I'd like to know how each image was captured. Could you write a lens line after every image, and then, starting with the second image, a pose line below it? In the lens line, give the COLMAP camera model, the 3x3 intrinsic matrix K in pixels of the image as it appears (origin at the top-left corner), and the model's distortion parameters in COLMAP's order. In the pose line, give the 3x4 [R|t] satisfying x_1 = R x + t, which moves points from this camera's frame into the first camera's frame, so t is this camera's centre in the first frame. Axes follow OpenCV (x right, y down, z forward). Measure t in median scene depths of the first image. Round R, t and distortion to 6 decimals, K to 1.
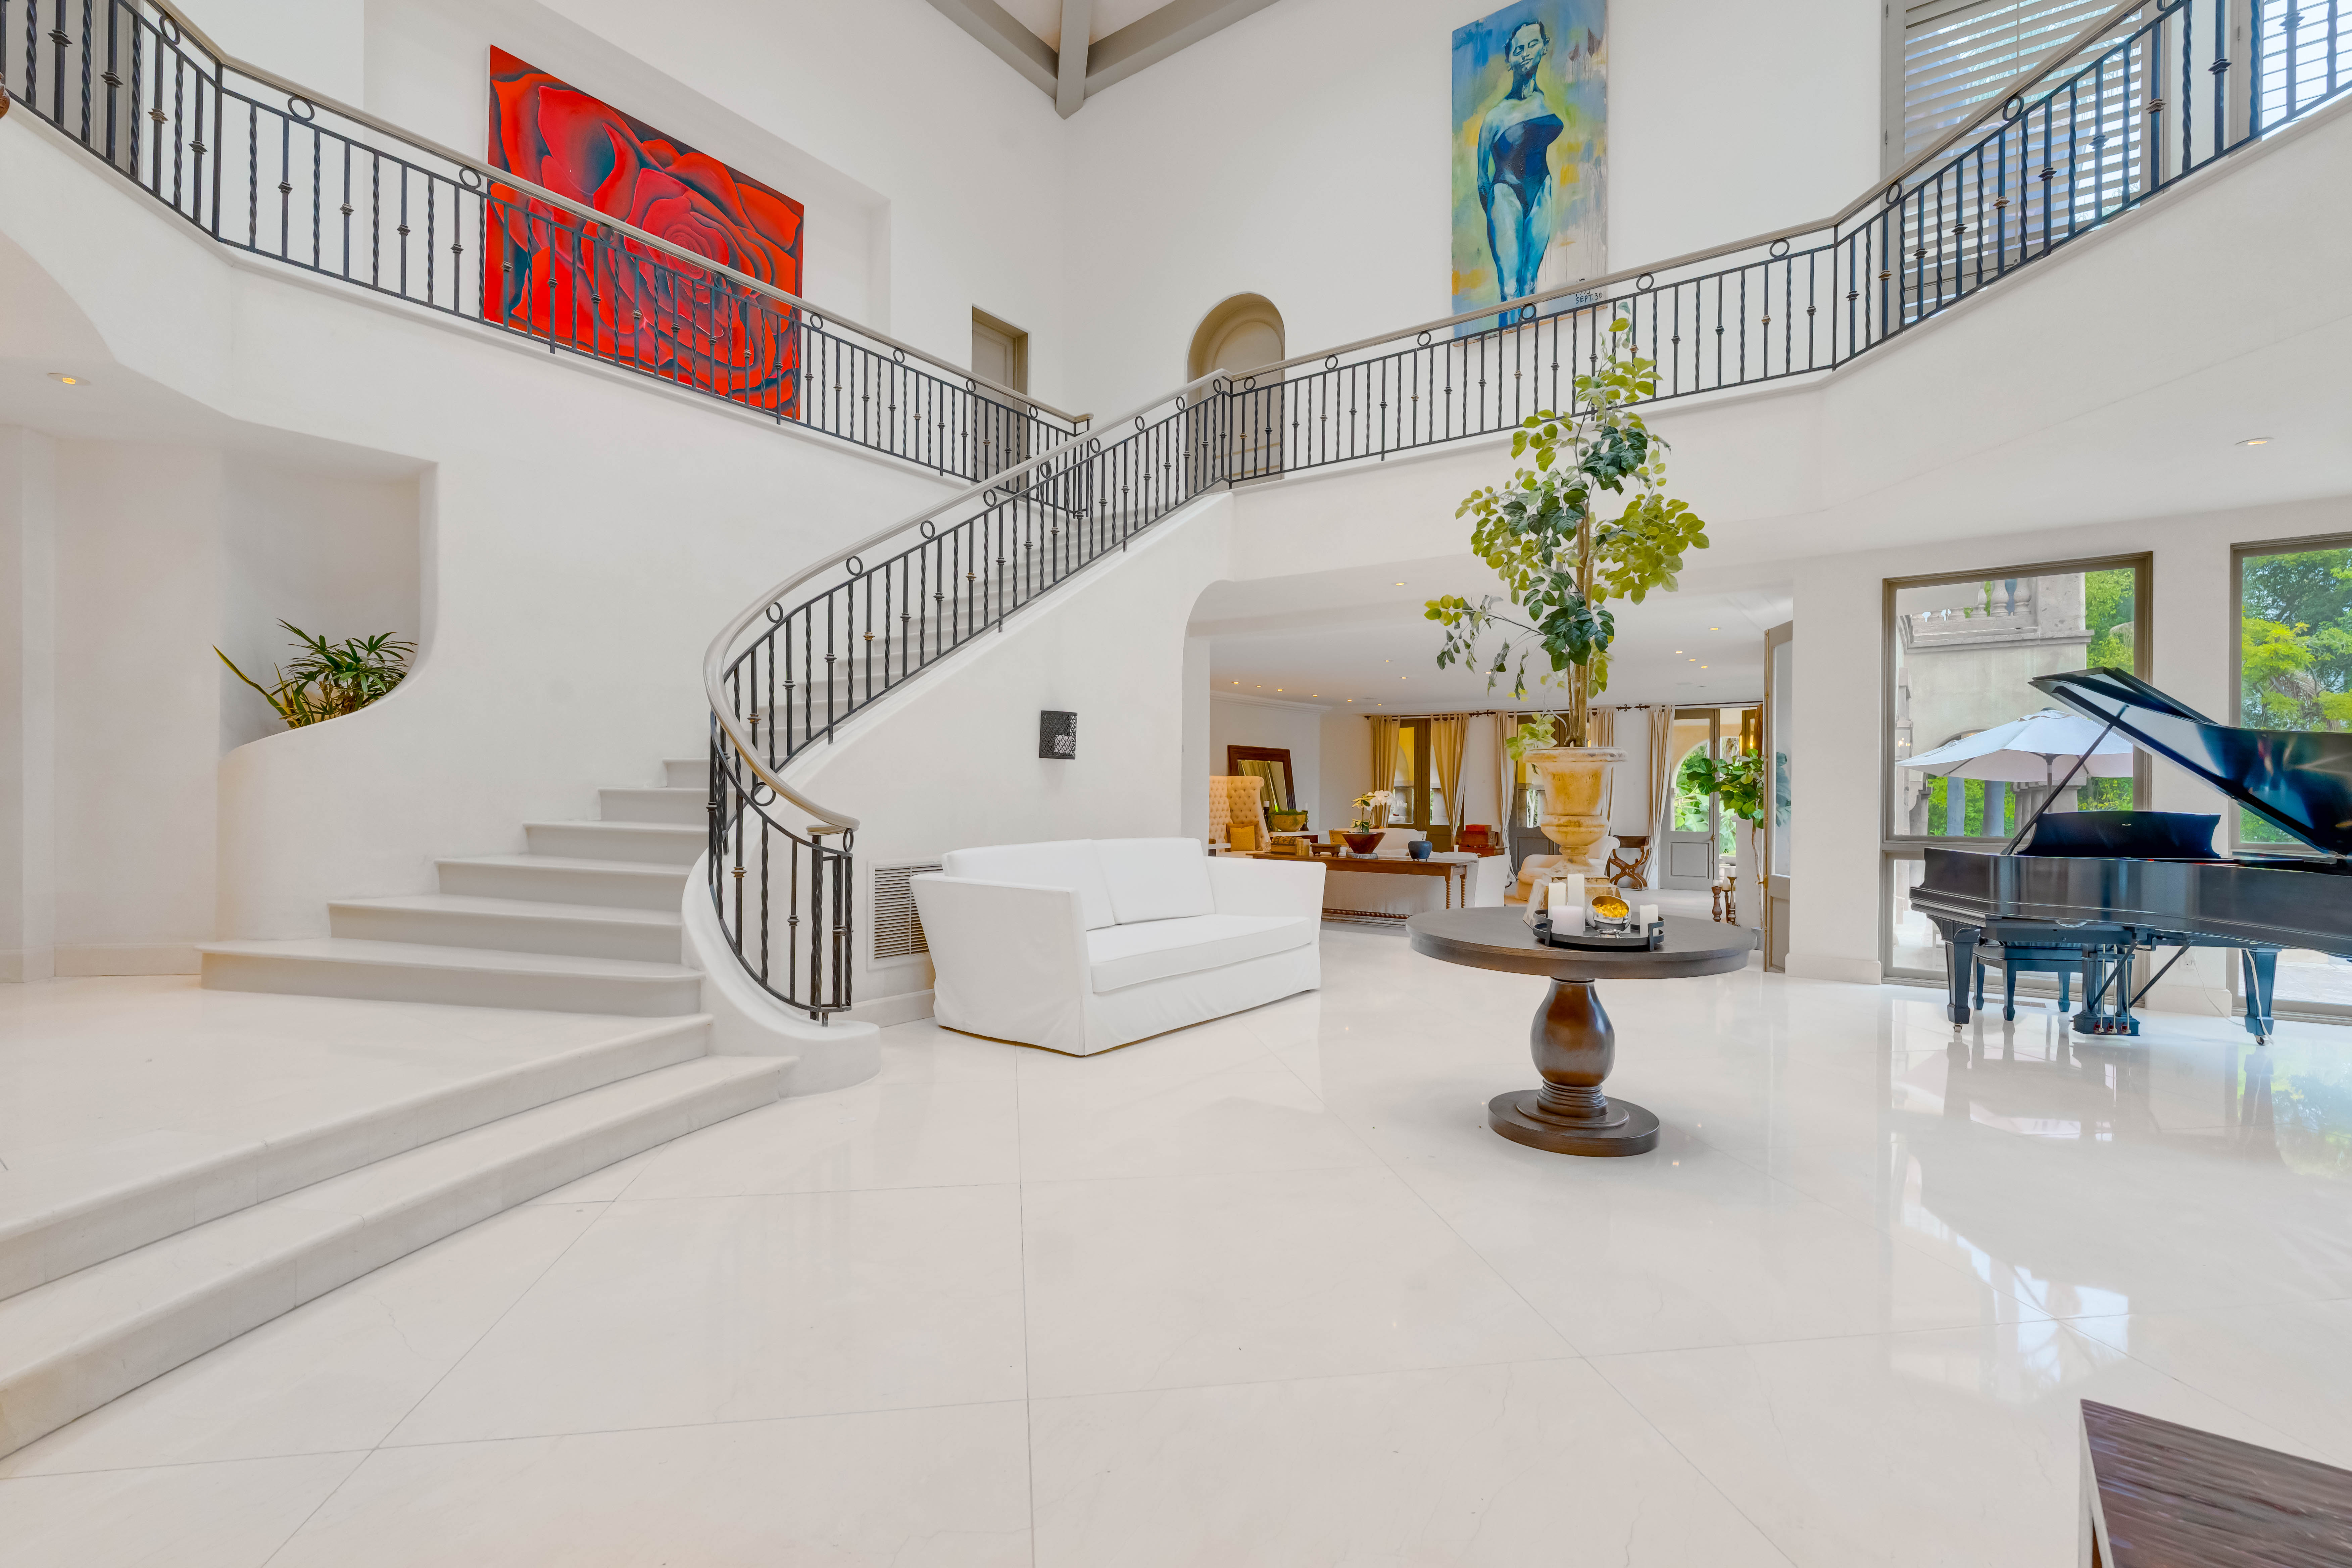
lens RADIAL K [[1079.1, 0, 1171.2], [0, 1079.1, 791.5], [0, 0, 1]] dist [-0.000078, 0.000817]
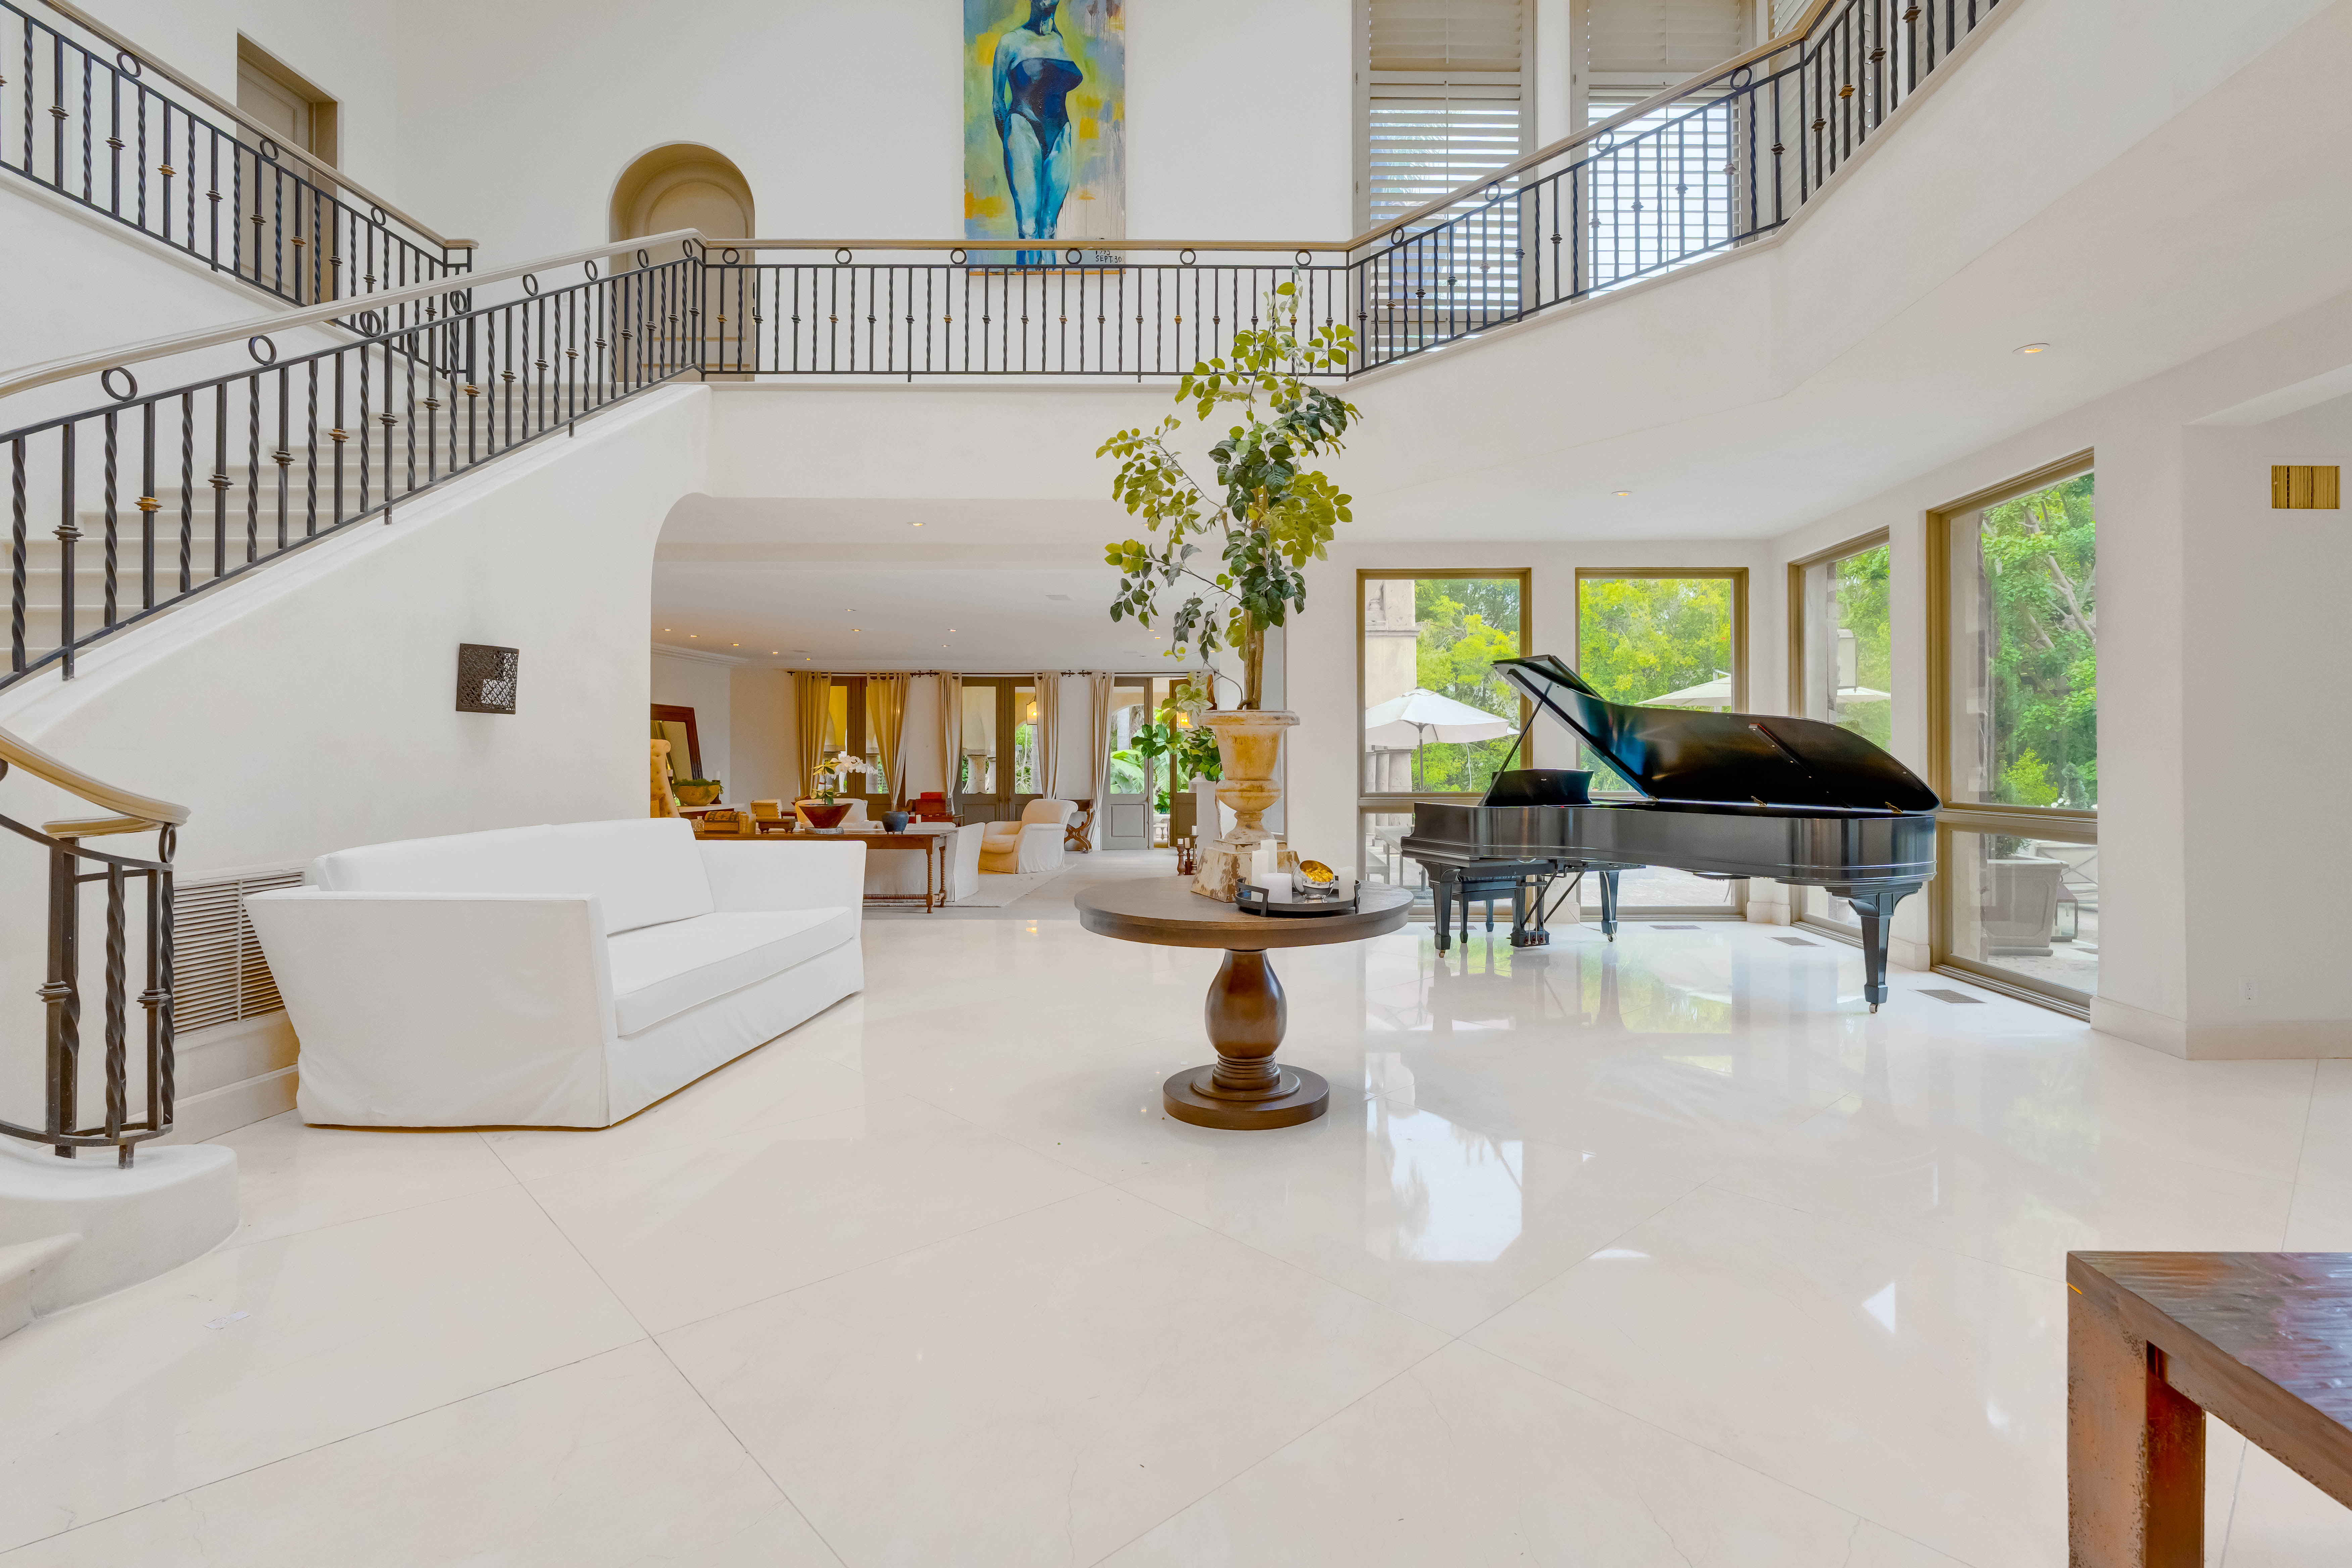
lens RADIAL K [[1118.3, 0, 1278.1], [0, 1118.3, 749.2], [0, 0, 1]] dist [-0.001358, 0.002006]
pose [[0.804659, -0.001284, 0.593736, -0.105493], [0.005232, 0.999974, -0.004929, -0.000217], [-0.593714, 0.007073, 0.804645, 0.087581]]
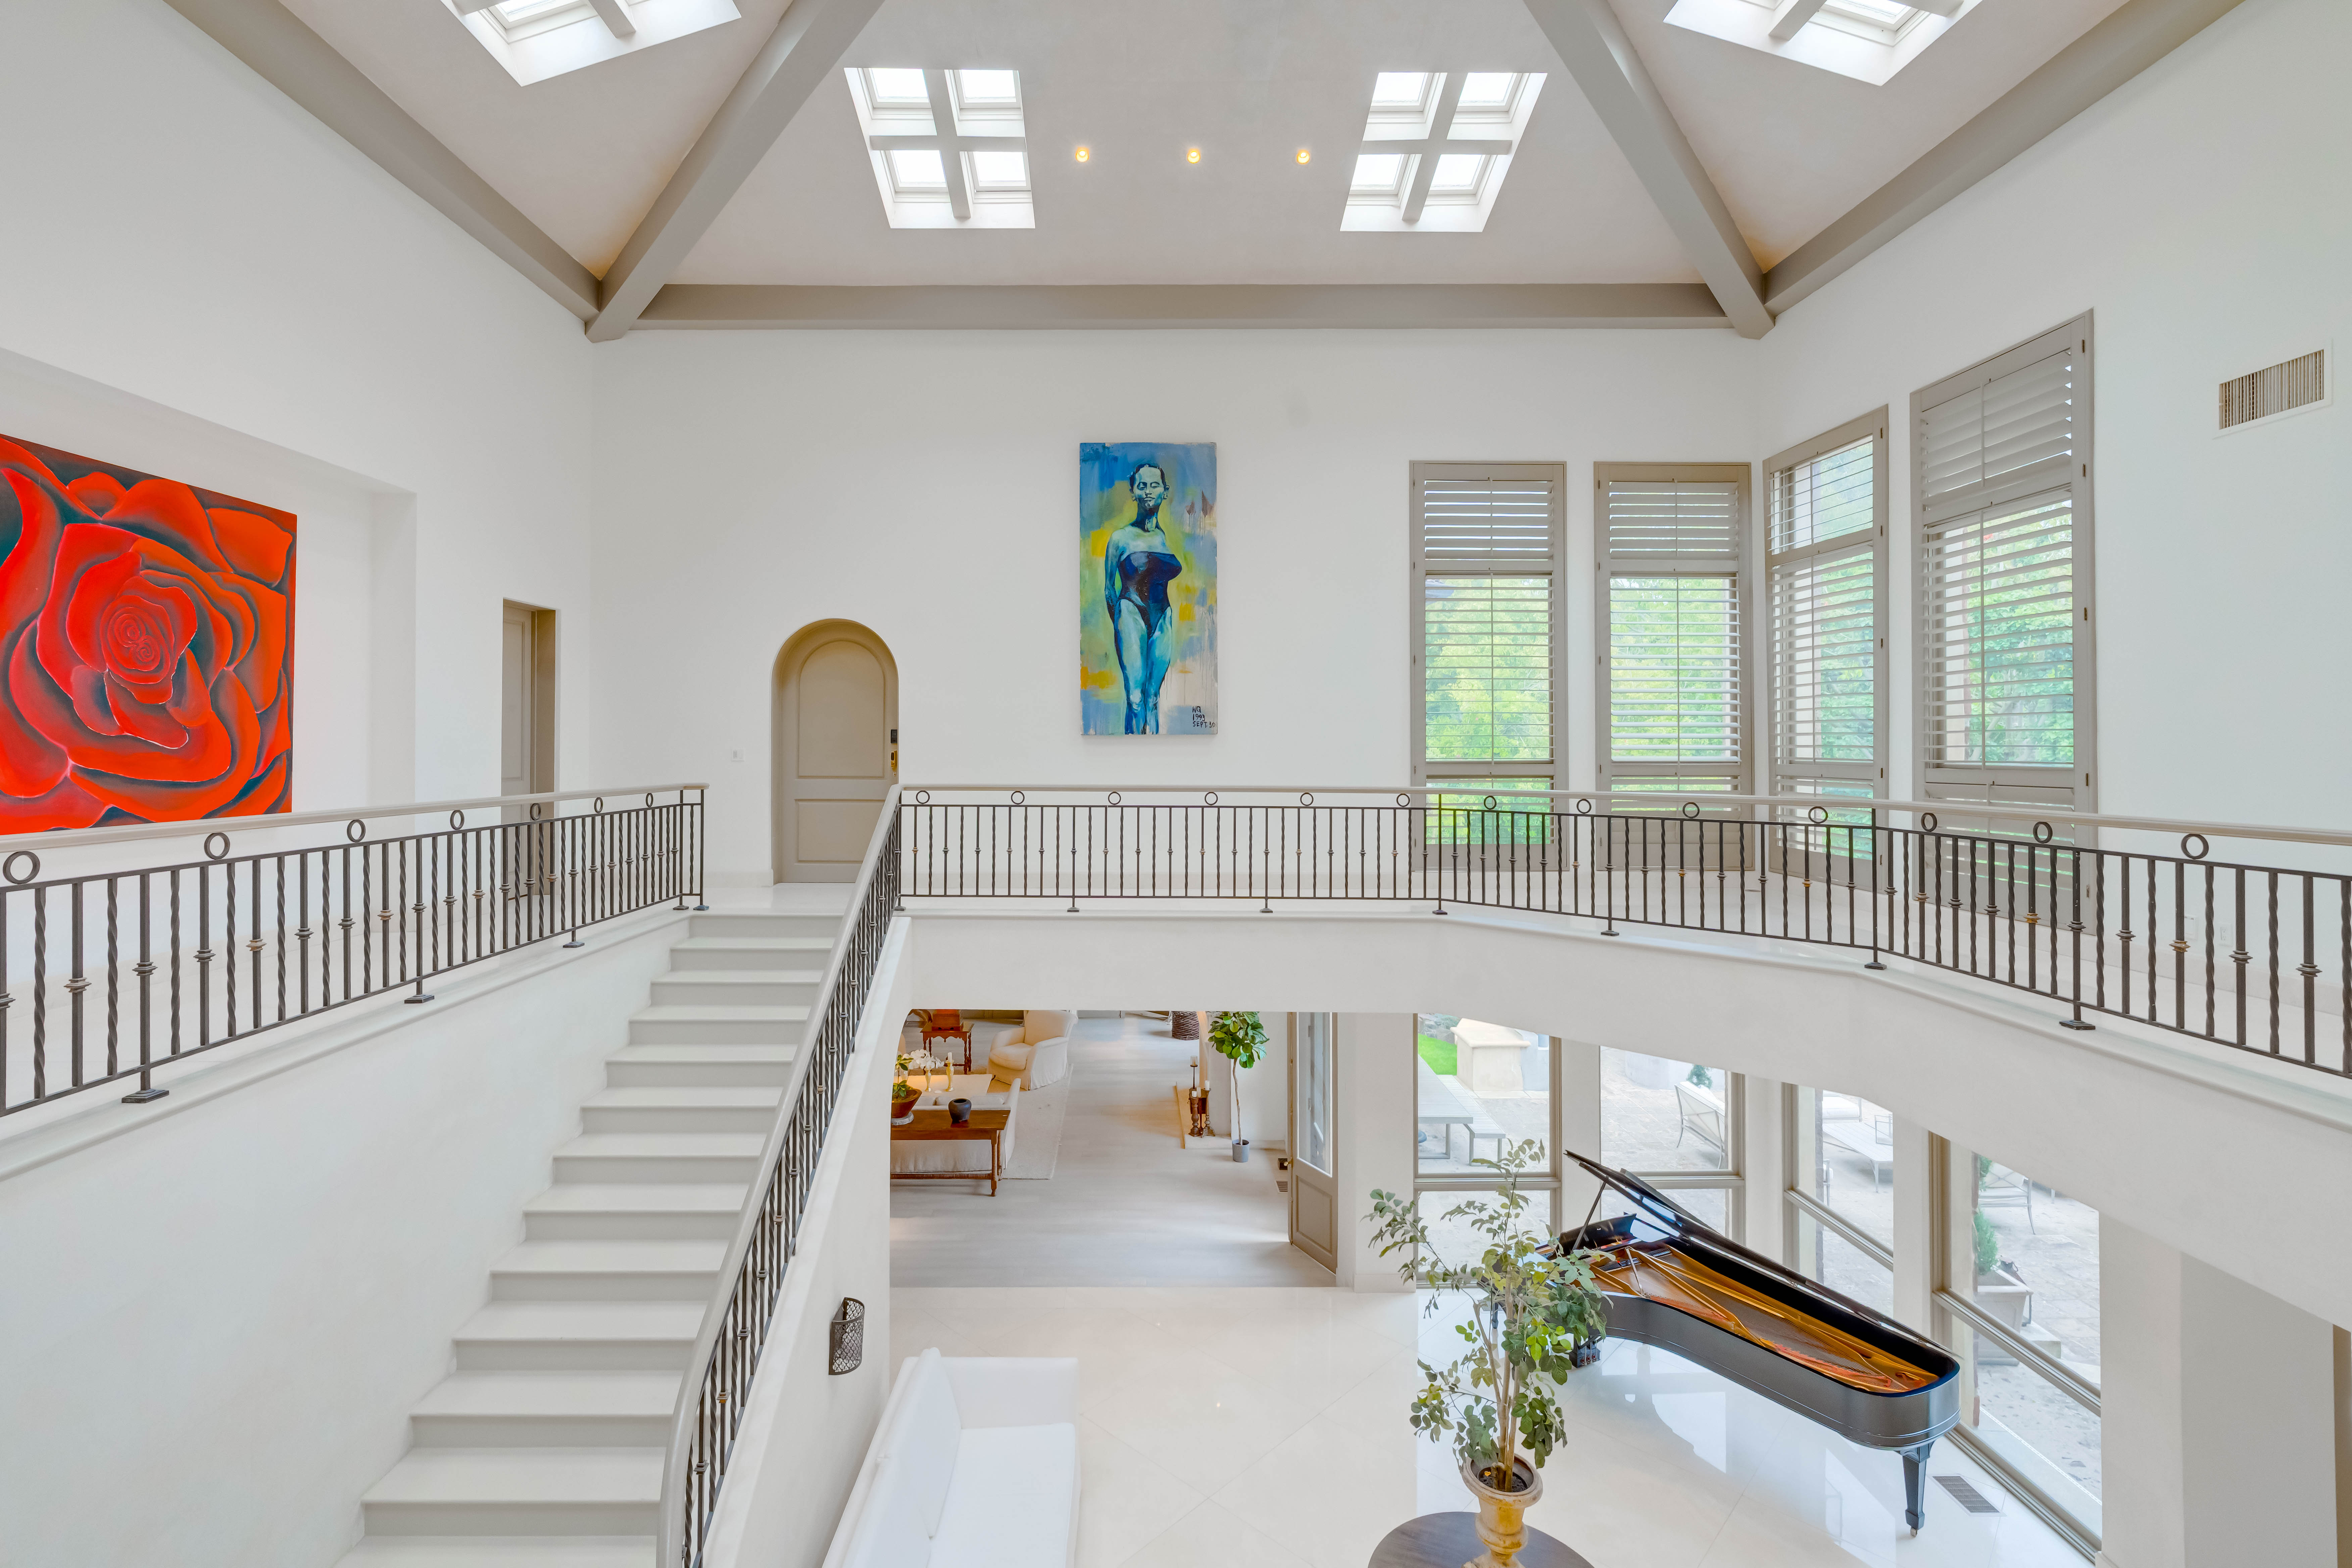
lens RADIAL K [[1084.5, 0, 1152.2], [0, 1084.5, 731.0], [0, 0, 1]] dist [0.001495, 0.000164]
pose [[0.799125, 0.000703, 0.601165, -0.381712], [0.002657, 0.999985, -0.004701, -0.472995], [-0.601159, 0.005354, 0.799111, 0.107499]]
